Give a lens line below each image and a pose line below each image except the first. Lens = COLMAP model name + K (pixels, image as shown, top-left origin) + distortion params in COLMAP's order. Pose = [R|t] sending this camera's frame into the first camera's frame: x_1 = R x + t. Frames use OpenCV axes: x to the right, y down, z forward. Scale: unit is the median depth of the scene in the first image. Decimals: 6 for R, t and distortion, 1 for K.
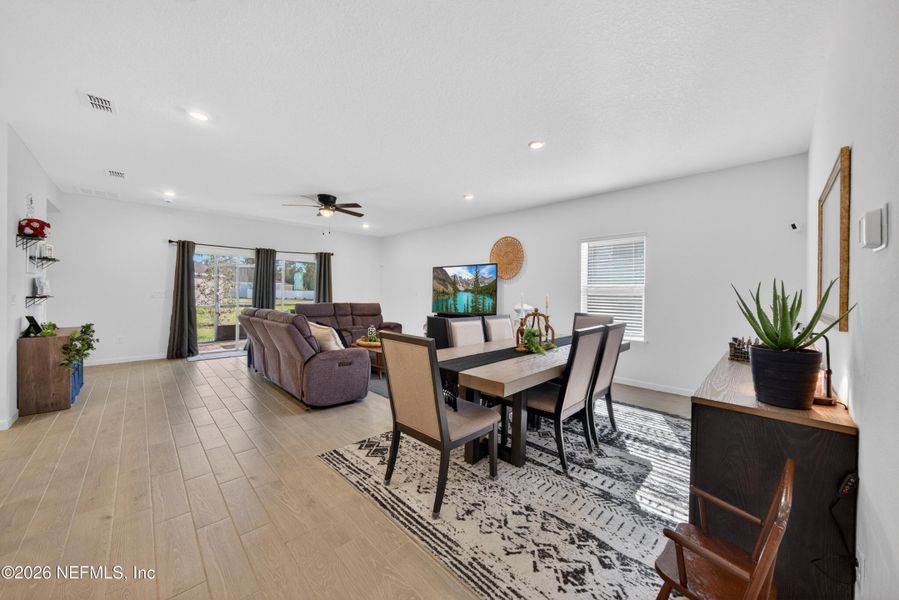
lens RADIAL K [[325.1, 0, 450.4], [0, 325.1, 295.1], [0, 0, 1]] dist [0.000885, 0.000299]
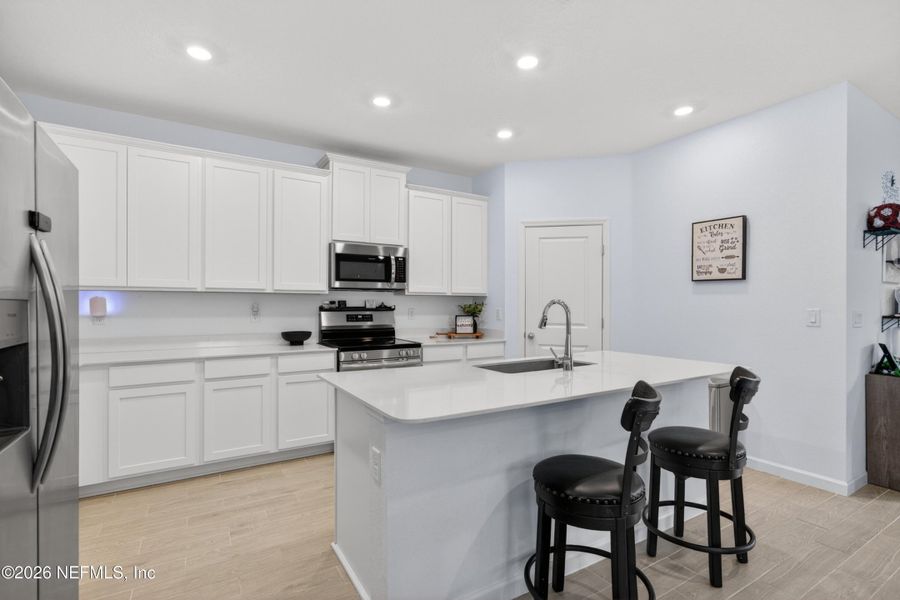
lens RADIAL K [[422.8, 0, 450.0], [0, 422.8, 300.0], [0, 0, 1]] dist [-0.004143, -0.000535]
pose [[-0.230244, -0.018957, -0.972948, -0.283367], [-0.014388, 0.999767, -0.016074, -0.002921], [0.973027, 0.010298, -0.230463, 0.438637]]
